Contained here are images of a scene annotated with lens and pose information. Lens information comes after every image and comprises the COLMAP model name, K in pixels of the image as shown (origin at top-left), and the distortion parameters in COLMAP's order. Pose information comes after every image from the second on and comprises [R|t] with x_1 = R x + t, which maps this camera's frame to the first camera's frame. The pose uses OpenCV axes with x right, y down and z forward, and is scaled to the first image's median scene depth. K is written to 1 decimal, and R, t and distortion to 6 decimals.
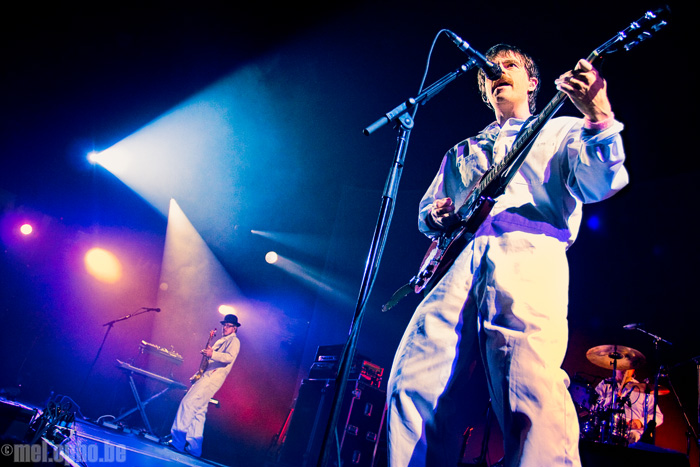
lens RADIAL K [[551.7, 0, 350.0], [0, 551.7, 233.5], [0, 0, 1]] dist [-0.063669, 0.005392]
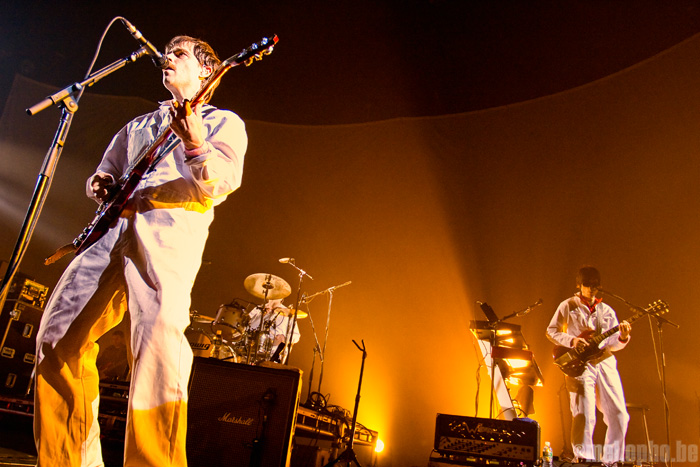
lens RADIAL K [[551.7, 0, 350.0], [0, 551.7, 233.5], [0, 0, 1]] dist [-0.063669, 0.005392]
pose [[0.846394, 0.059358, 0.529239, 0.014013], [-0.136544, 0.984738, 0.107925, -0.121887], [-0.514756, -0.163611, 0.841581, -0.233194]]
